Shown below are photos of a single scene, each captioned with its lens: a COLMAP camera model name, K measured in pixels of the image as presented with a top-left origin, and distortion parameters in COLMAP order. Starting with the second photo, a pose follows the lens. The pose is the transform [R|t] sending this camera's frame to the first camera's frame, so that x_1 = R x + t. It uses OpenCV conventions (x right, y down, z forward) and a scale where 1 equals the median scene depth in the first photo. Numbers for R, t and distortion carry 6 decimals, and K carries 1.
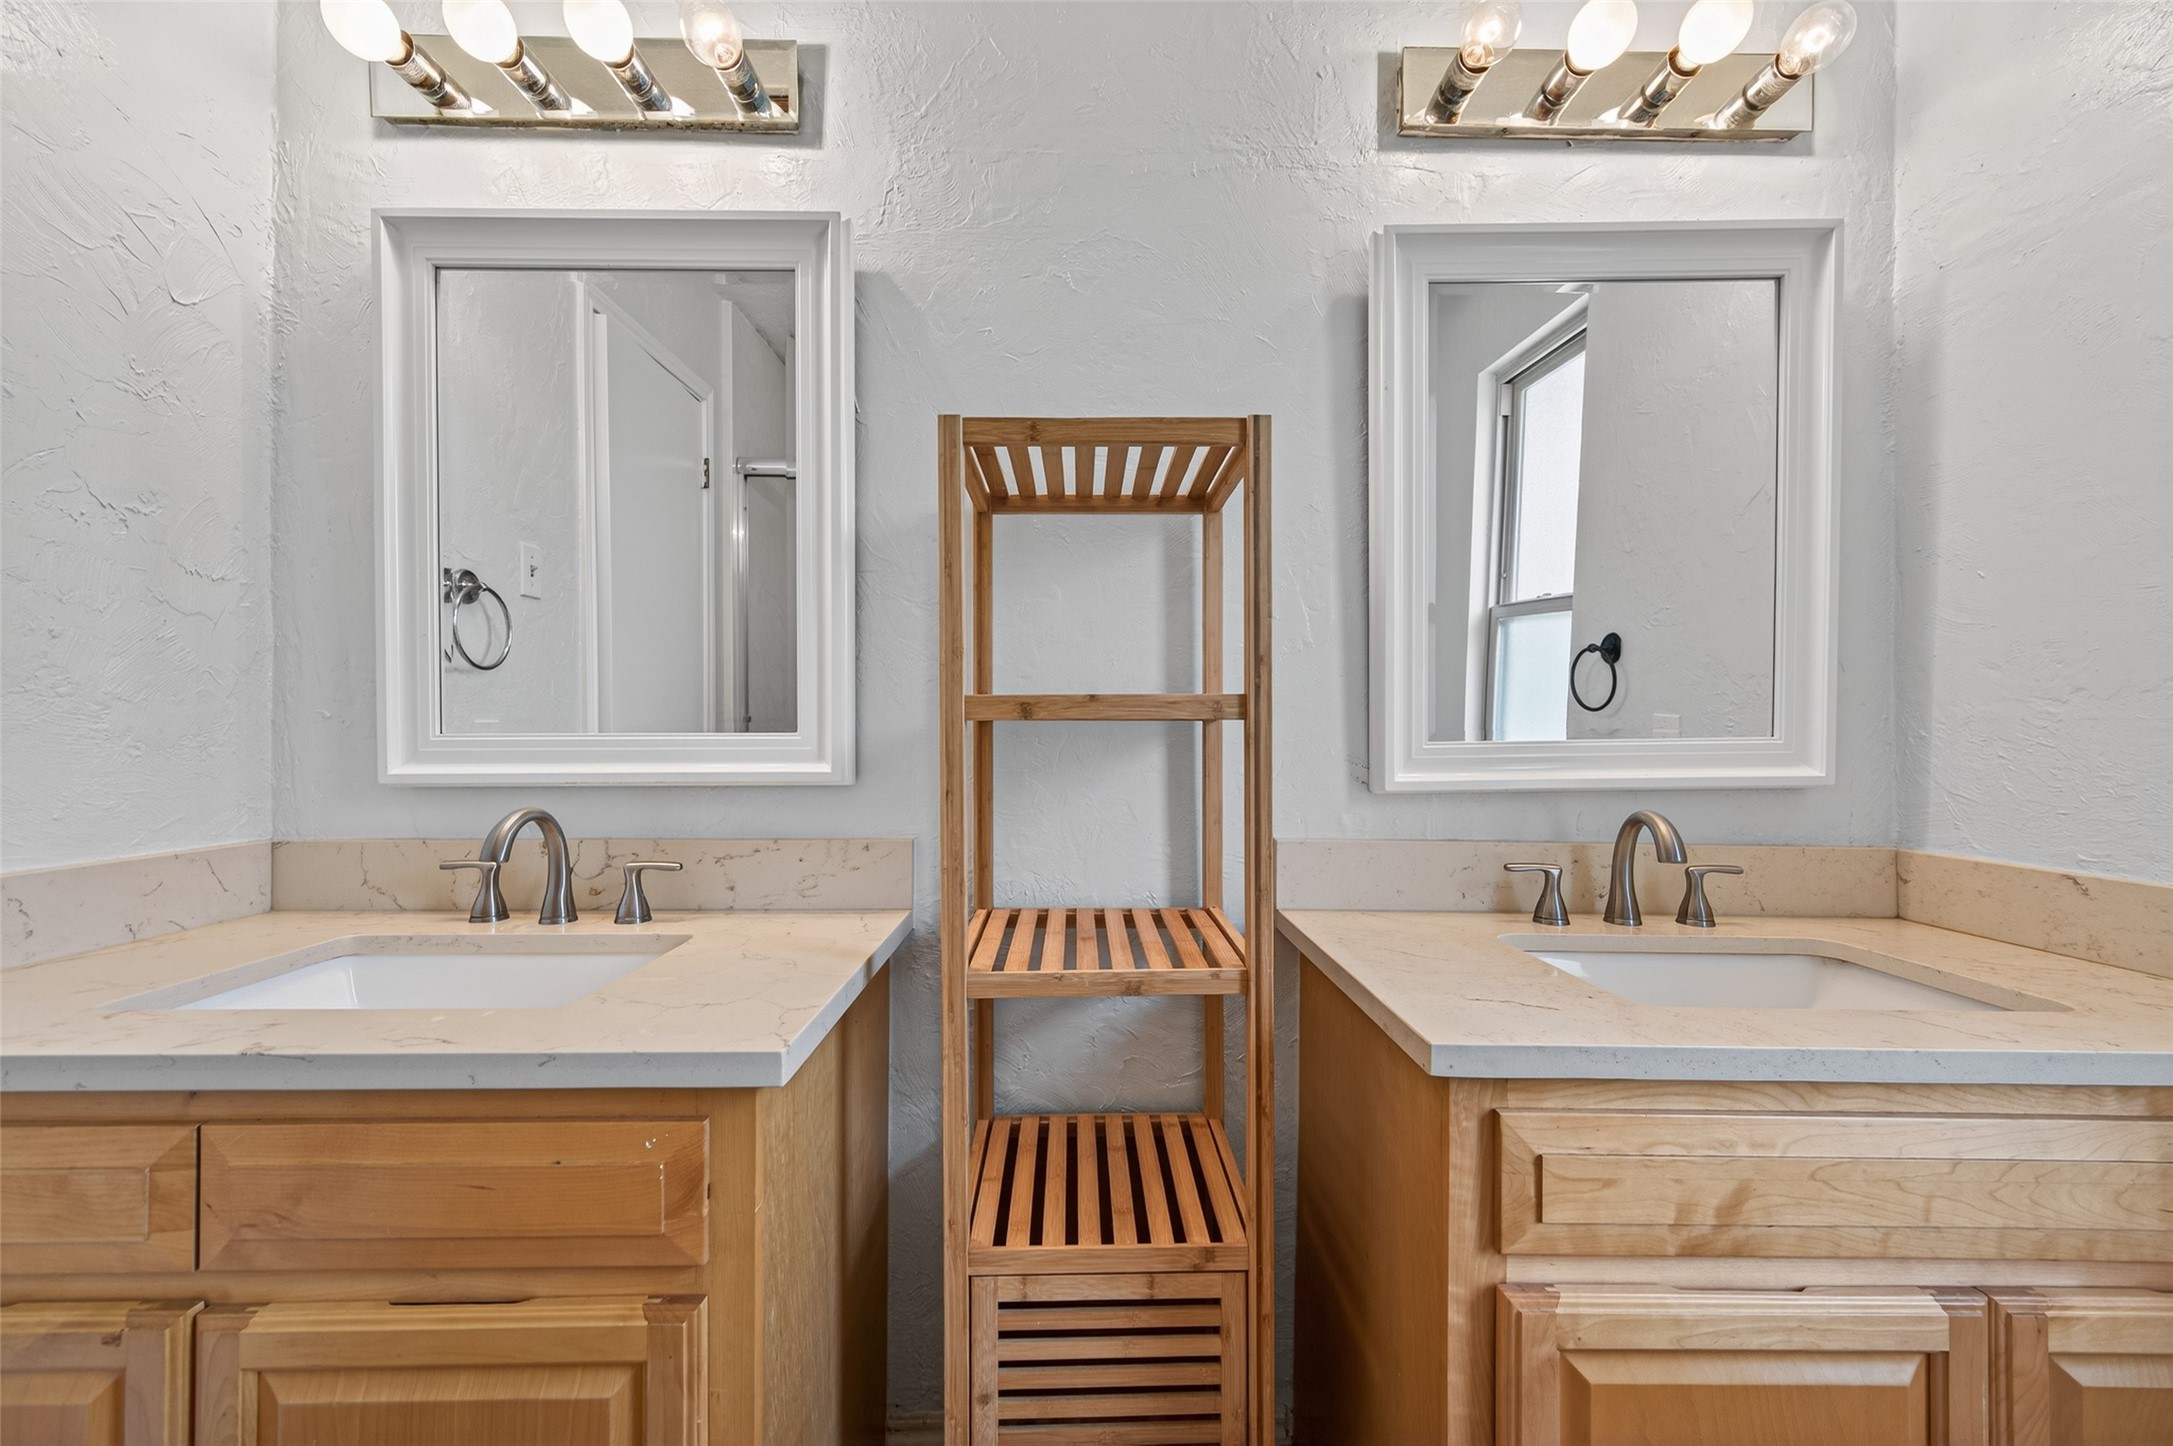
lens RADIAL K [[834.6, 0, 1076.5], [0, 834.6, 726.9], [0, 0, 1]] dist [-0.000610, 0.001062]
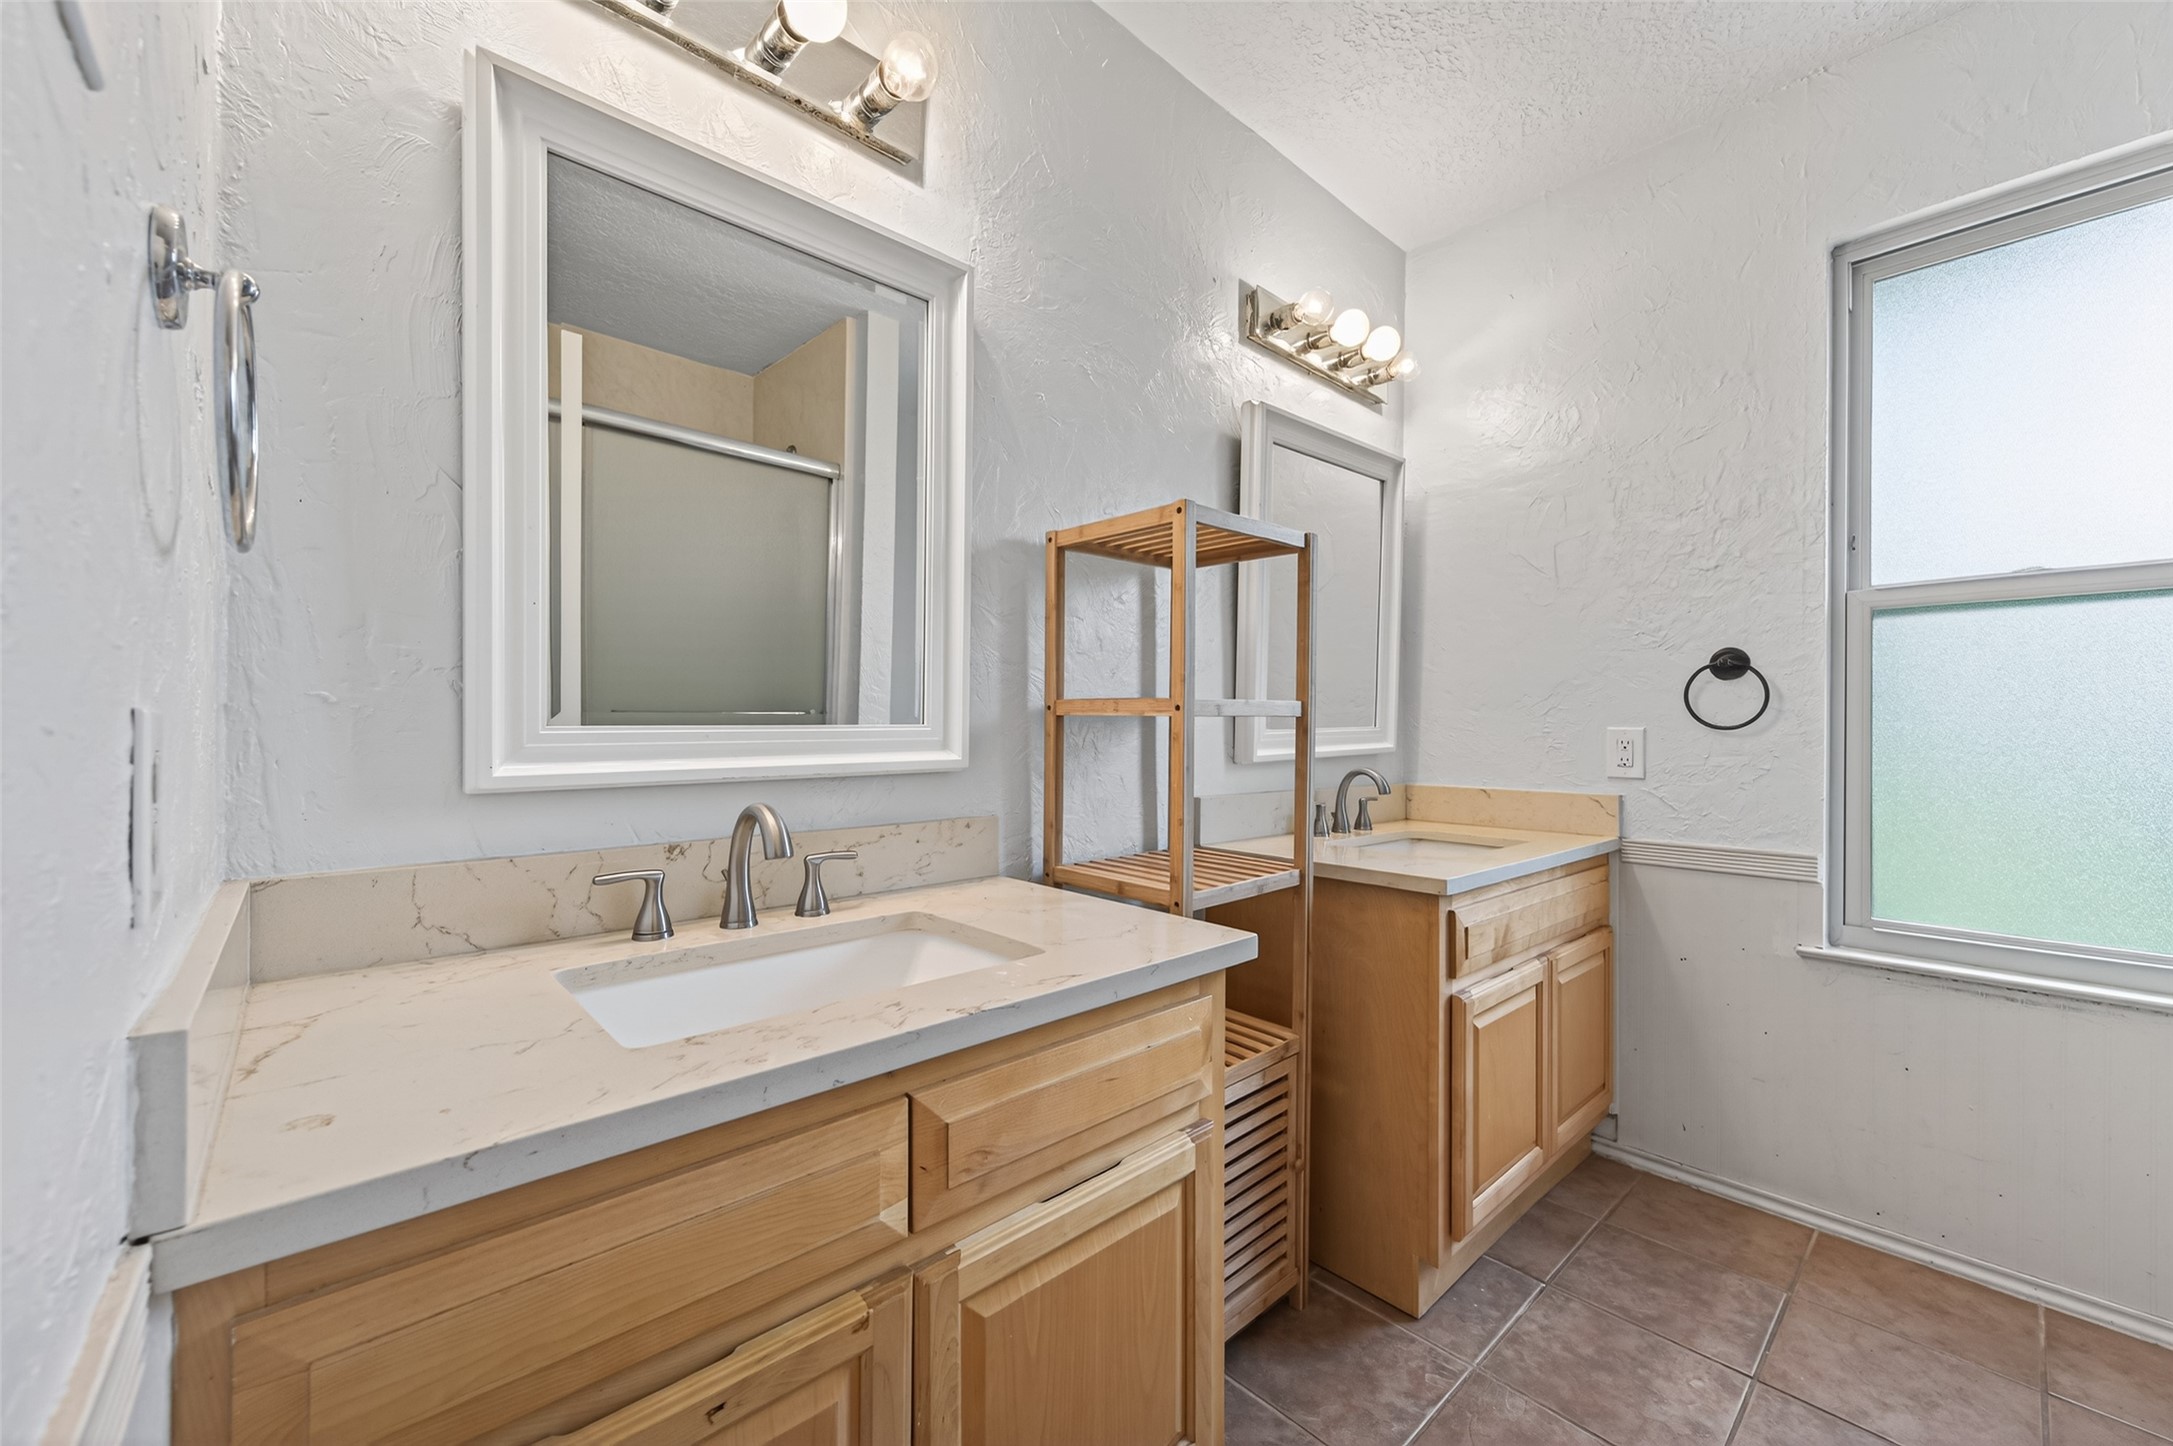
lens RADIAL K [[834.6, 0, 1076.5], [0, 834.6, 726.9], [0, 0, 1]] dist [-0.000610, 0.001062]
pose [[0.753014, -0.001092, 0.658004, -0.925342], [-0.005411, 0.999955, 0.007852, 0.000358], [-0.657983, -0.009473, 0.752974, 0.044316]]
